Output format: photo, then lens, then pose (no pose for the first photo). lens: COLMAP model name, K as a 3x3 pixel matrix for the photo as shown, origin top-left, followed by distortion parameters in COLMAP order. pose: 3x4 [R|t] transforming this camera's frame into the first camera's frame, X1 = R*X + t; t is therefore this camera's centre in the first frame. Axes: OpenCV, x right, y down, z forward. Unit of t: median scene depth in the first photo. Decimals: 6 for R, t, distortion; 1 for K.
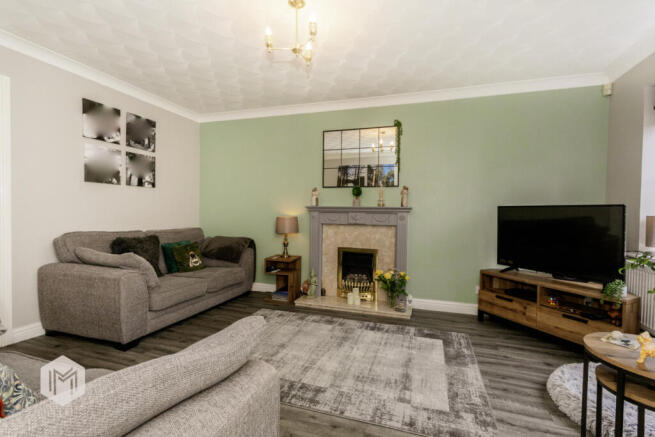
lens RADIAL K [[310.0, 0, 330.4], [0, 310.0, 217.6], [0, 0, 1]] dist [-0.000685, 0.000625]
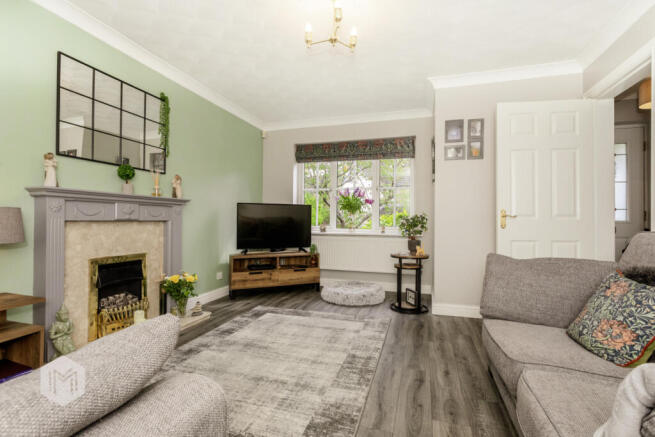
lens RADIAL K [[310.0, 0, 327.7], [0, 310.0, 217.0], [0, 0, 1]] dist [-0.000685, 0.000625]
pose [[-0.018848, -0.004872, 0.999810, -0.627813], [0.008141, 0.999954, 0.005027, 0.014965], [-0.999789, 0.008234, -0.018807, 0.585142]]
